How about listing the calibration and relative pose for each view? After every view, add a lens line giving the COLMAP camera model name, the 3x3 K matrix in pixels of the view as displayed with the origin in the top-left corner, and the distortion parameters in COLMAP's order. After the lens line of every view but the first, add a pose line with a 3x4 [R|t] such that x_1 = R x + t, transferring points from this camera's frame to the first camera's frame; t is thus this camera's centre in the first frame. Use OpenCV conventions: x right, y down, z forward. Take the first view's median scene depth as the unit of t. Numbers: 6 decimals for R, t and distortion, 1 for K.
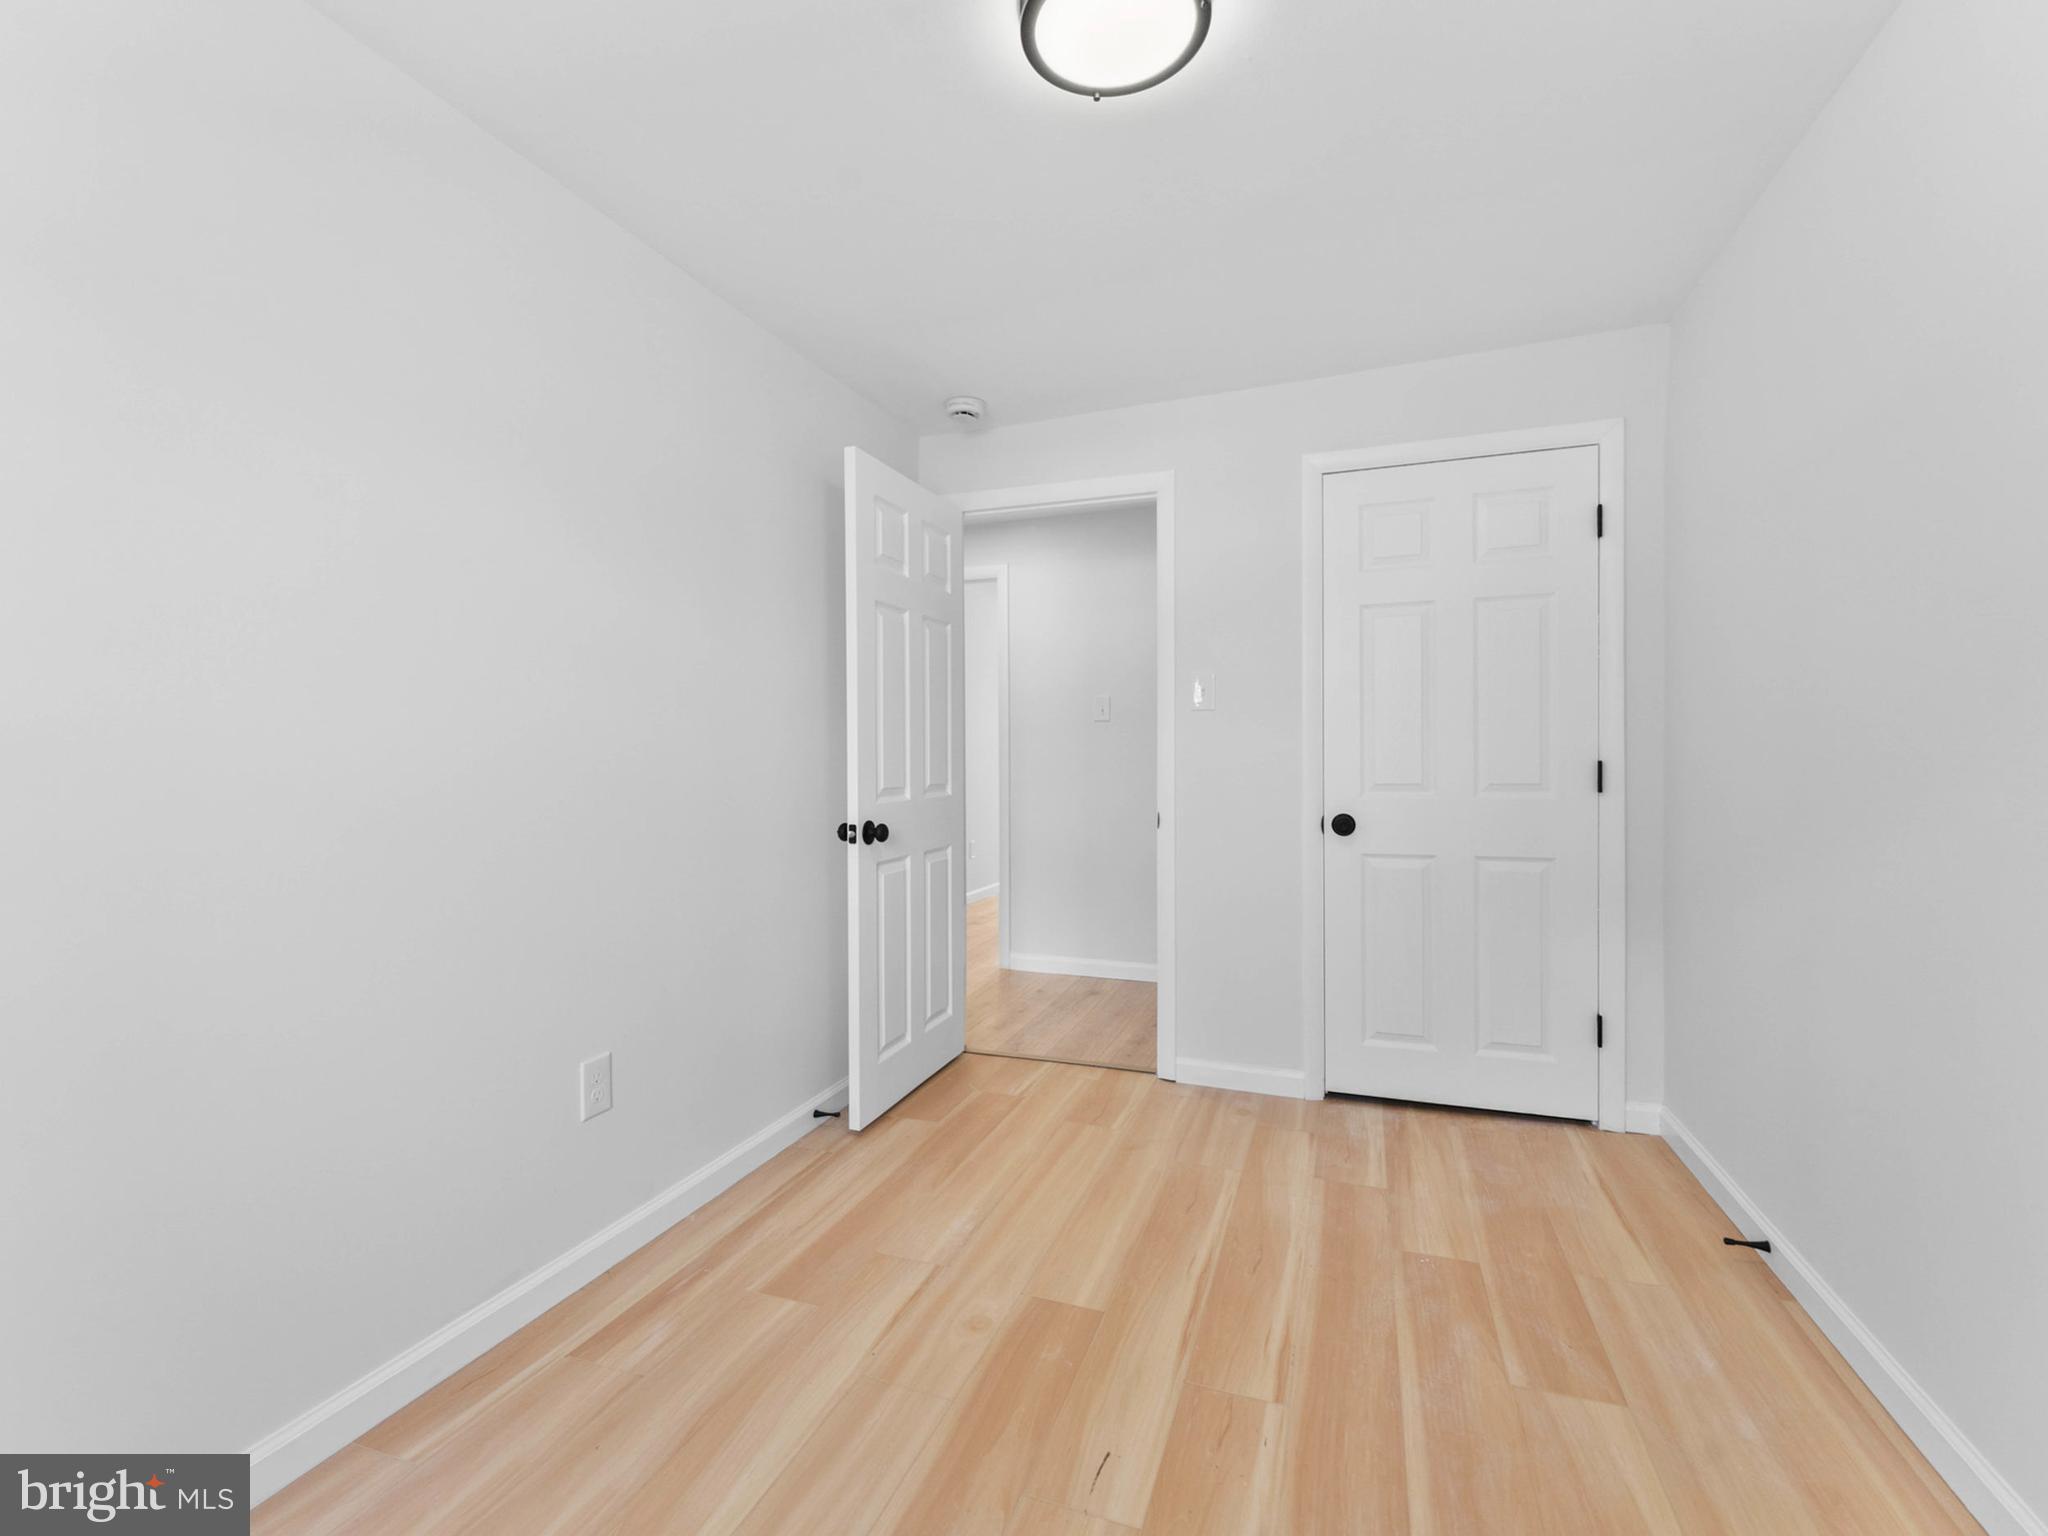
lens RADIAL K [[931.1, 0, 1023.0], [0, 931.1, 767.5], [0, 0, 1]] dist [0.001860, -0.000586]
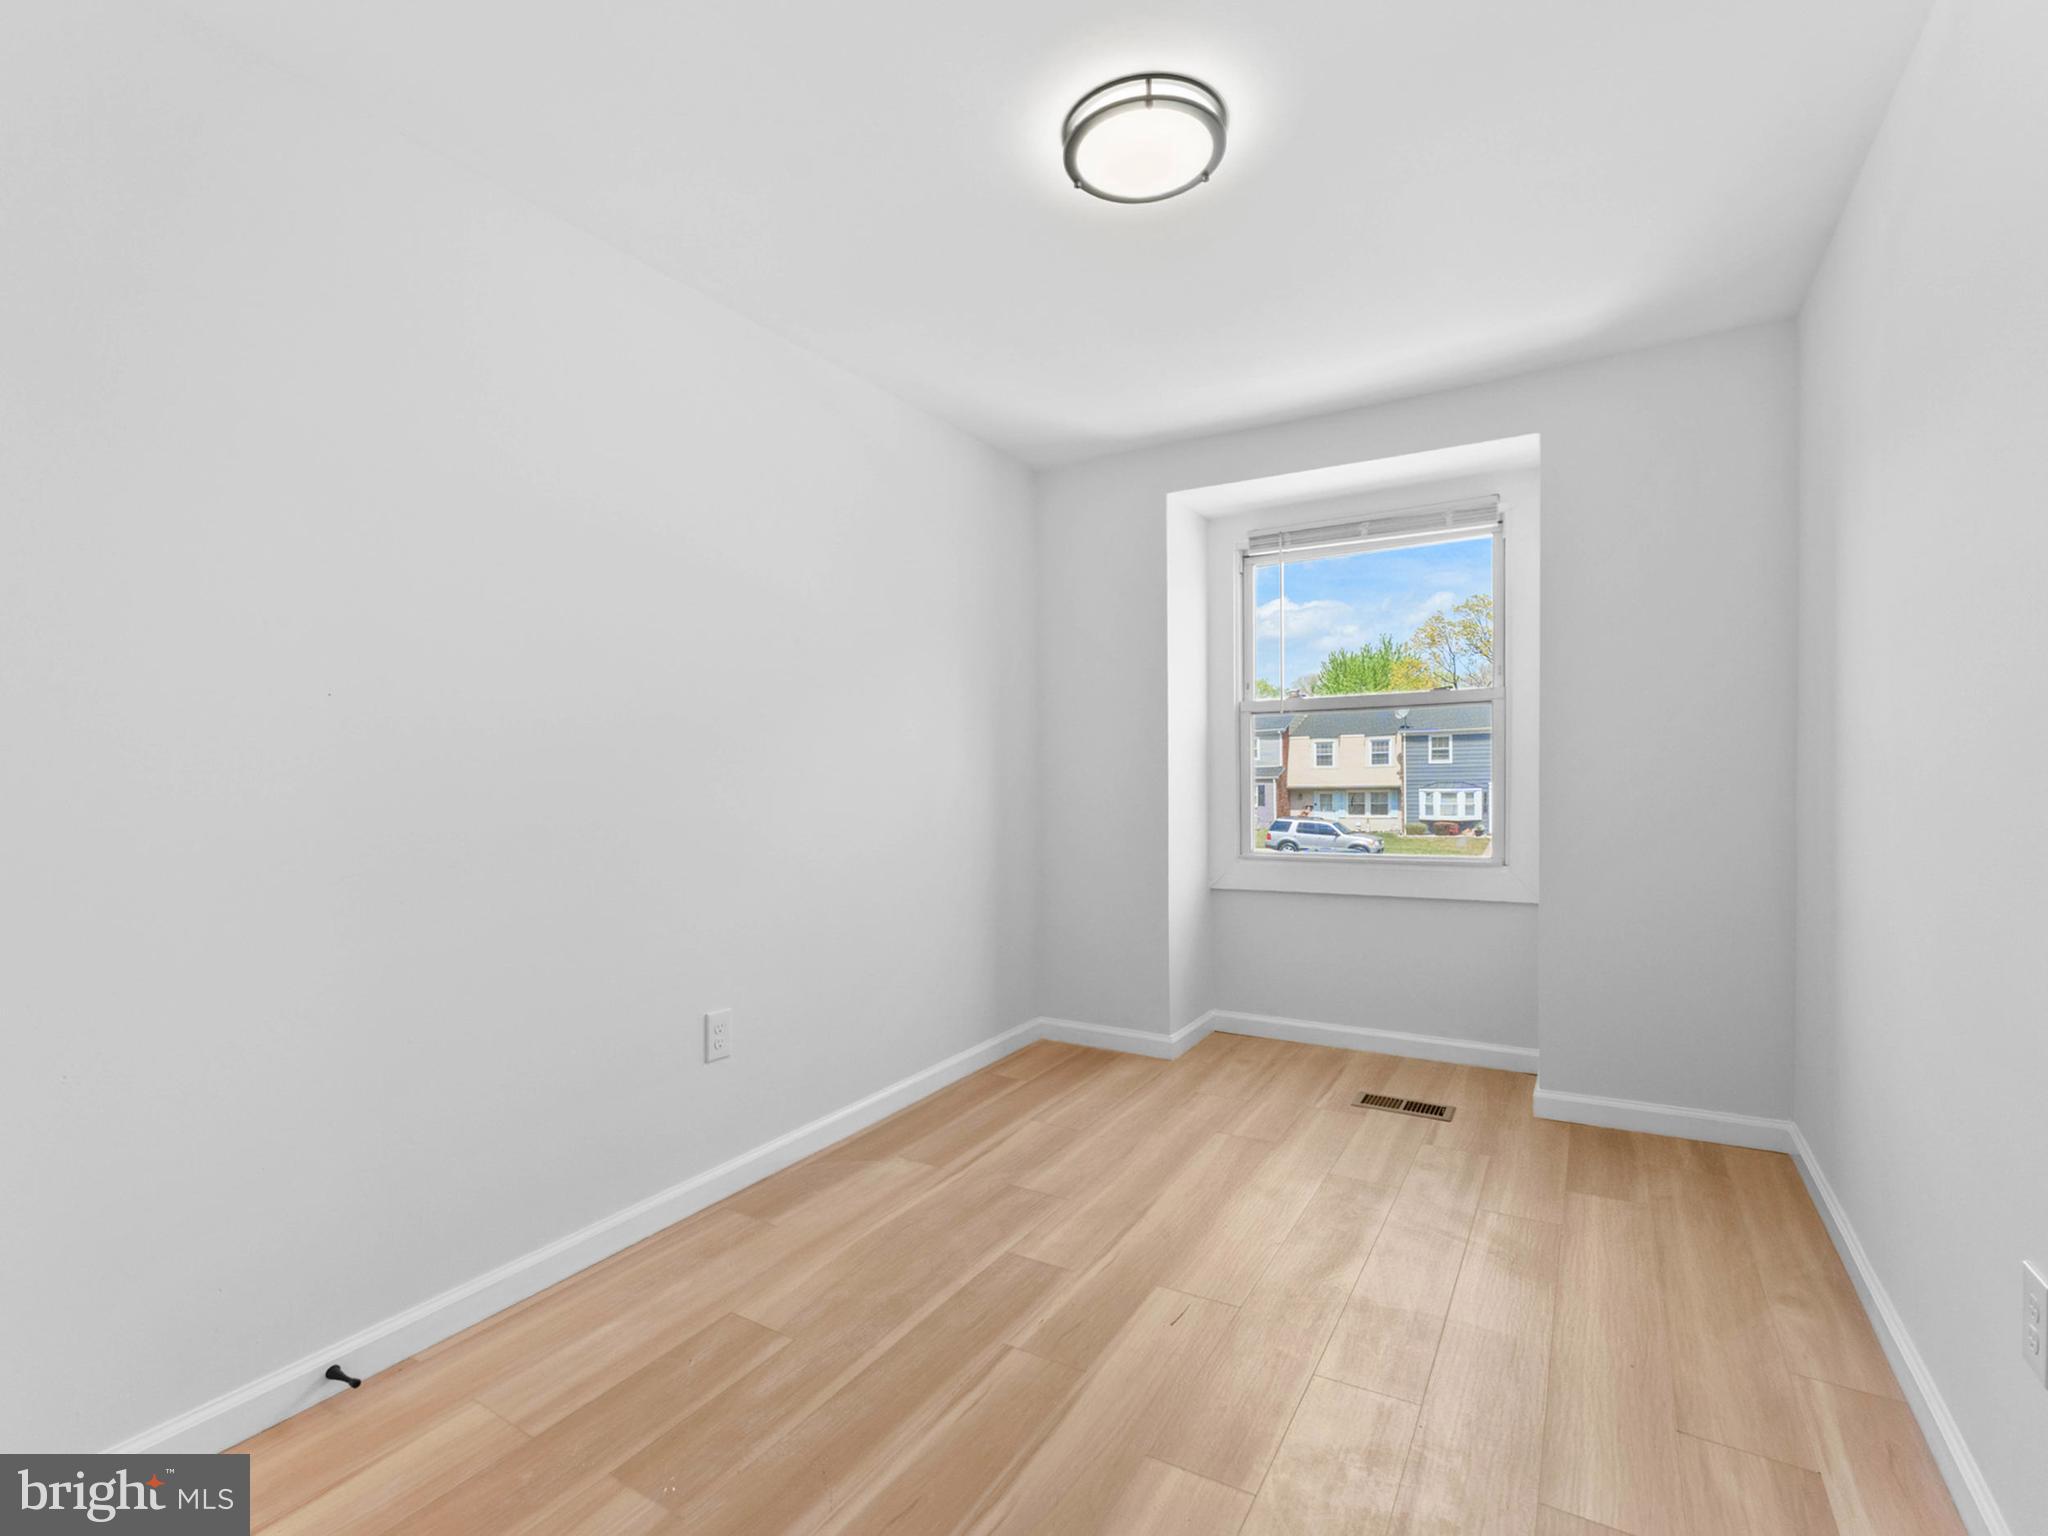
lens RADIAL K [[931.1, 0, 1021.0], [0, 931.1, 778.0], [0, 0, 1]] dist [0.001860, -0.000586]
pose [[-0.982628, 0.022371, 0.184231, 0.035520], [0.021439, 0.999745, -0.007052, 0.006379], [-0.184341, -0.002980, -0.982858, 1.905529]]
